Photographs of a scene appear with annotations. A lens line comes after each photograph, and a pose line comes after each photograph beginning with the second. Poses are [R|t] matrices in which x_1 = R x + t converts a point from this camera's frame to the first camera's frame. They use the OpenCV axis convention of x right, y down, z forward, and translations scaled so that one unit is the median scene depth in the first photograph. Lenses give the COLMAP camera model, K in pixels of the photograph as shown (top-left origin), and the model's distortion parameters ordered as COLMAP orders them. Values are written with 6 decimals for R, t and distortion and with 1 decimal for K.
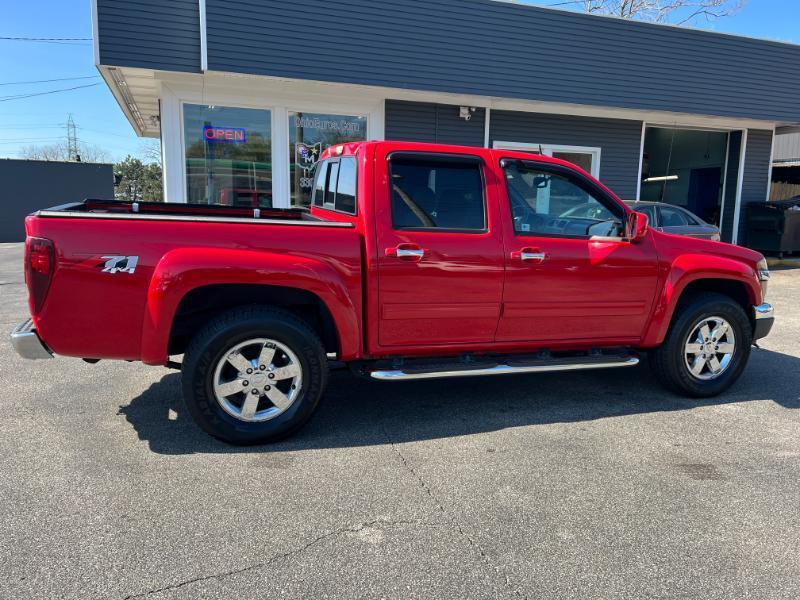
lens RADIAL K [[602.8, 0, 406.6], [0, 602.8, 299.1], [0, 0, 1]] dist [0.046162, -0.051766]
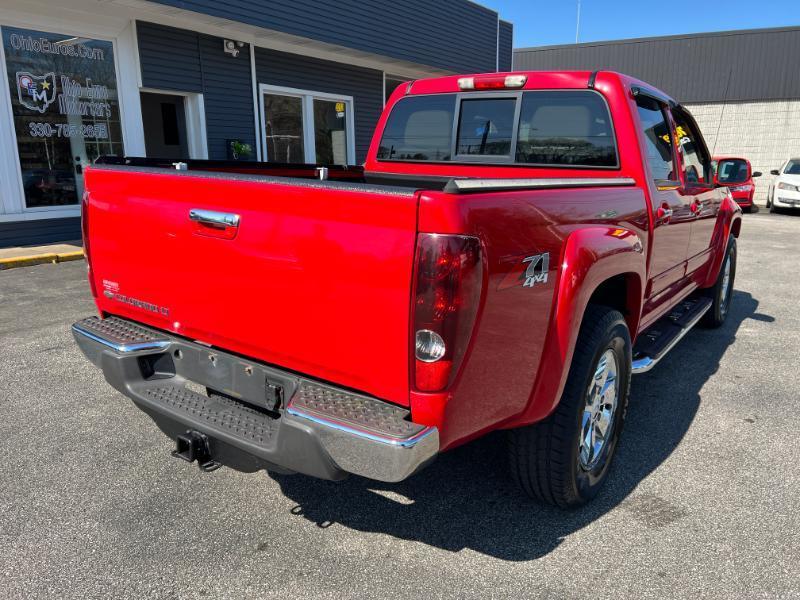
lens RADIAL K [[602.8, 0, 402.4], [0, 602.8, 298.9], [0, 0, 1]] dist [0.046162, -0.051766]
pose [[0.818555, -0.150002, 0.554497, -0.610958], [0.107998, 0.988276, 0.107918, -0.071508], [-0.564184, -0.028452, 0.825158, 0.415949]]
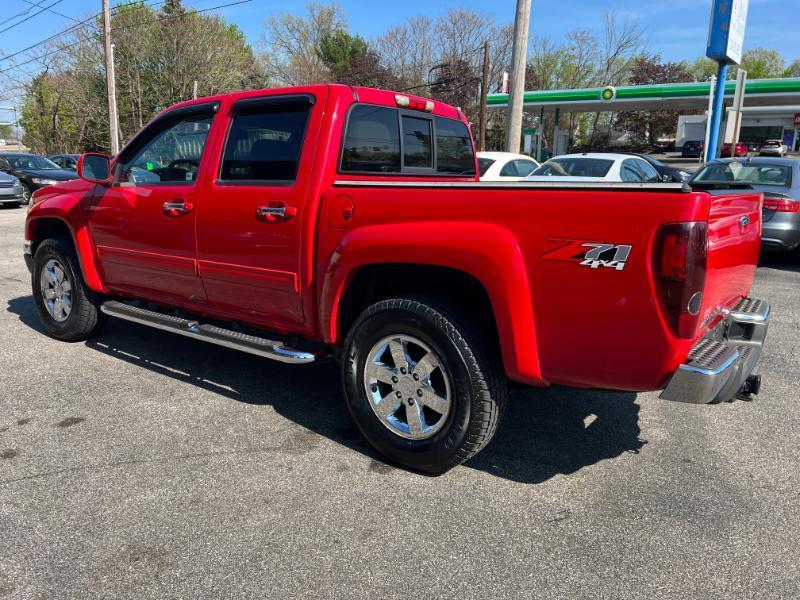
lens RADIAL K [[602.8, 0, 397.8], [0, 602.8, 297.7], [0, 0, 1]] dist [0.046162, -0.051766]
pose [[-0.552430, -0.220466, 0.803876, -0.782190], [0.106583, 0.937790, 0.330438, -0.254689], [-0.826717, 0.268223, -0.494565, 1.408294]]
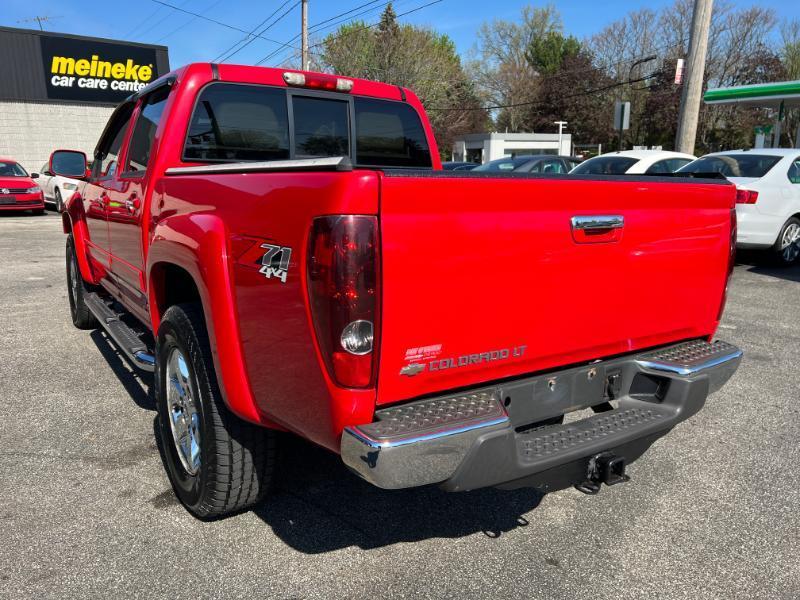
lens RADIAL K [[602.8, 0, 396.4], [0, 602.8, 305.5], [0, 0, 1]] dist [0.046162, -0.051766]
pose [[-0.240457, -0.247058, 0.938692, -0.823884], [0.148288, 0.946364, 0.287063, -0.174900], [-0.959266, 0.208223, -0.190924, 1.033047]]
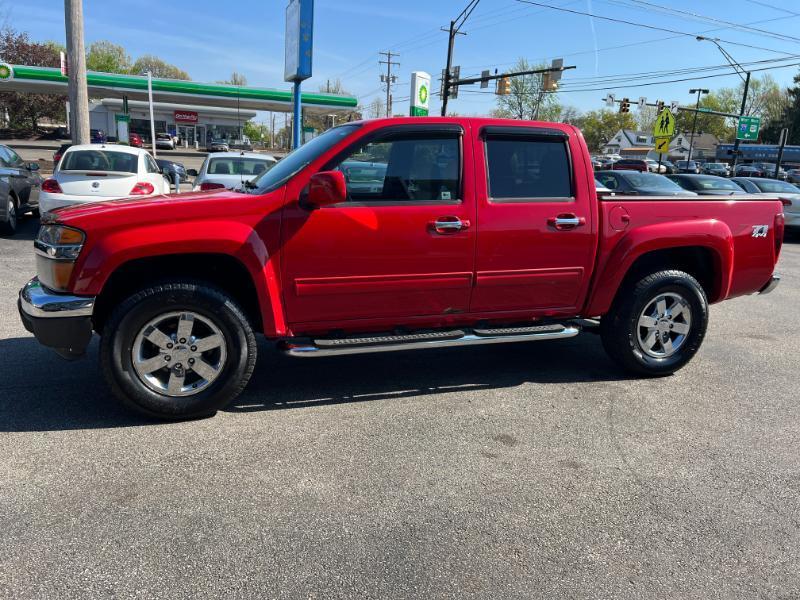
lens RADIAL K [[602.8, 0, 398.6], [0, 602.8, 297.2], [0, 0, 1]] dist [0.046162, -0.051766]
pose [[-0.997293, -0.073528, 0.000773, 0.109105], [-0.068061, 0.927014, 0.368799, -0.341393], [-0.027834, 0.367748, -0.929509, 2.027636]]
